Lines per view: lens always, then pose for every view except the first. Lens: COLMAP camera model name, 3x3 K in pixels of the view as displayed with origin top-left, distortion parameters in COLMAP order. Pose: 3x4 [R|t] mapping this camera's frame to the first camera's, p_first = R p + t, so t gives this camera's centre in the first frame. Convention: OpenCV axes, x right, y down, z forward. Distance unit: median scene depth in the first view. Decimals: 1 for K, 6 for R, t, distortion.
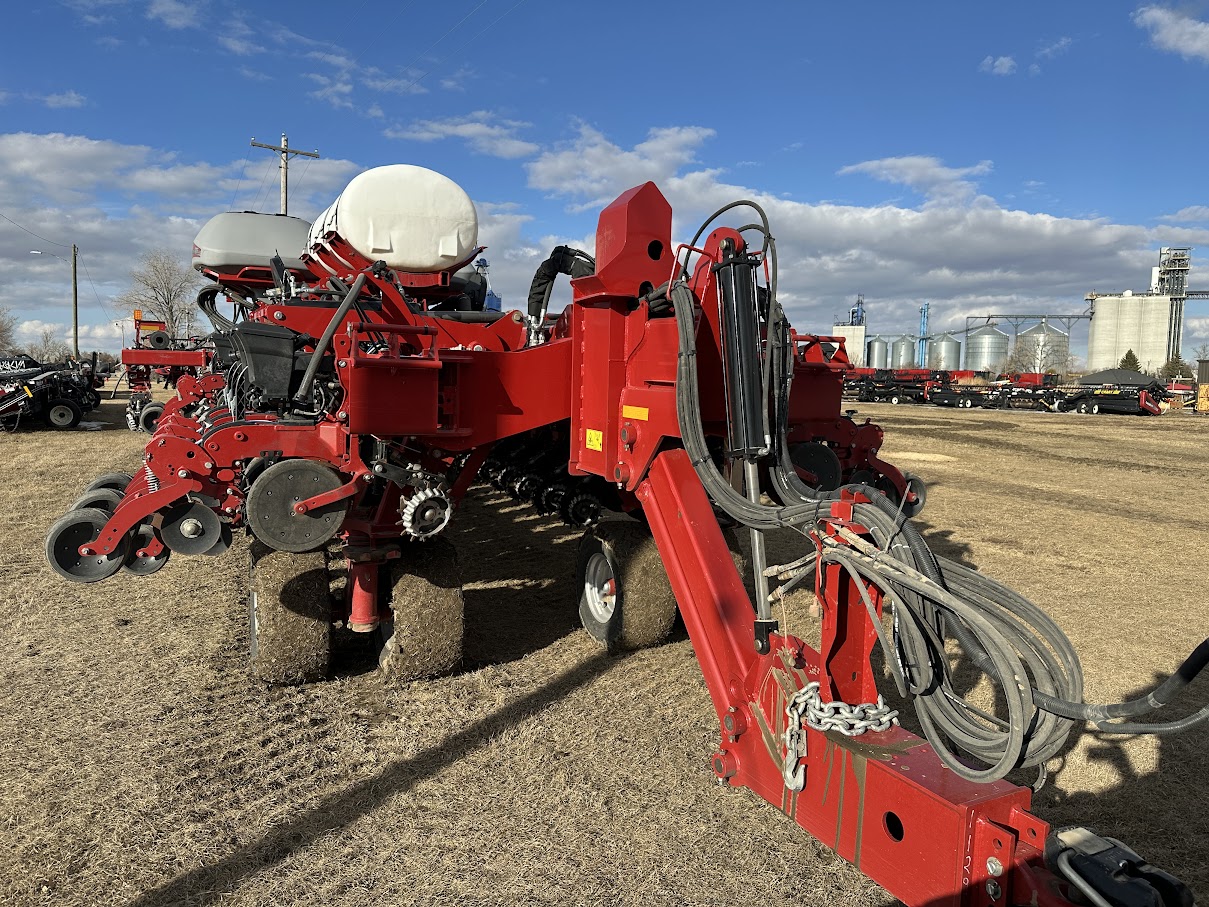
lens RADIAL K [[841.4, 0, 604.5], [0, 841.4, 453.5], [0, 0, 1]] dist [0.107051, -0.168449]
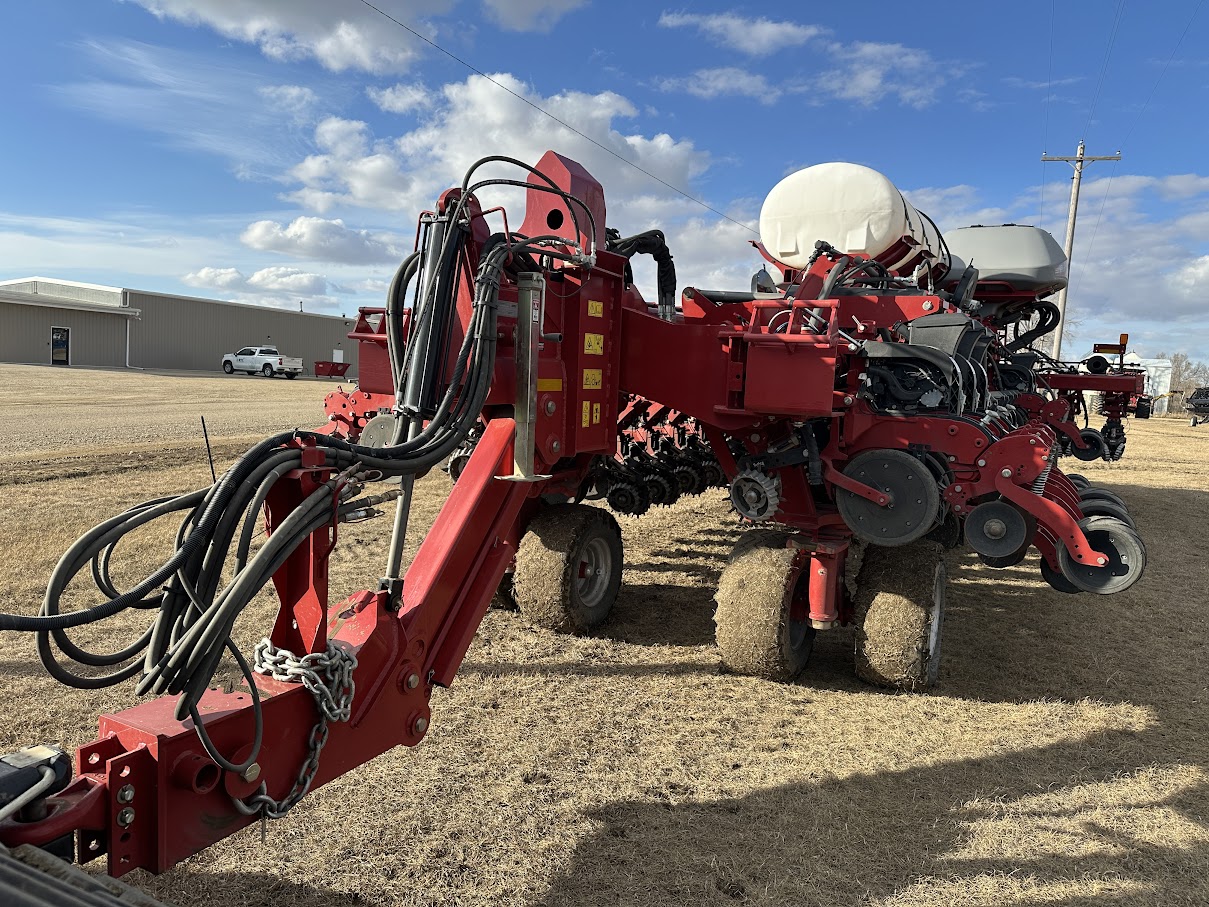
lens RADIAL K [[841.4, 0, 604.5], [0, 841.4, 453.5], [0, 0, 1]] dist [0.107051, -0.168449]
pose [[0.576521, 0.082358, -0.812921, 0.896848], [-0.109424, 0.993727, 0.023073, 0.000293], [0.809722, 0.075651, 0.581916, 0.486507]]
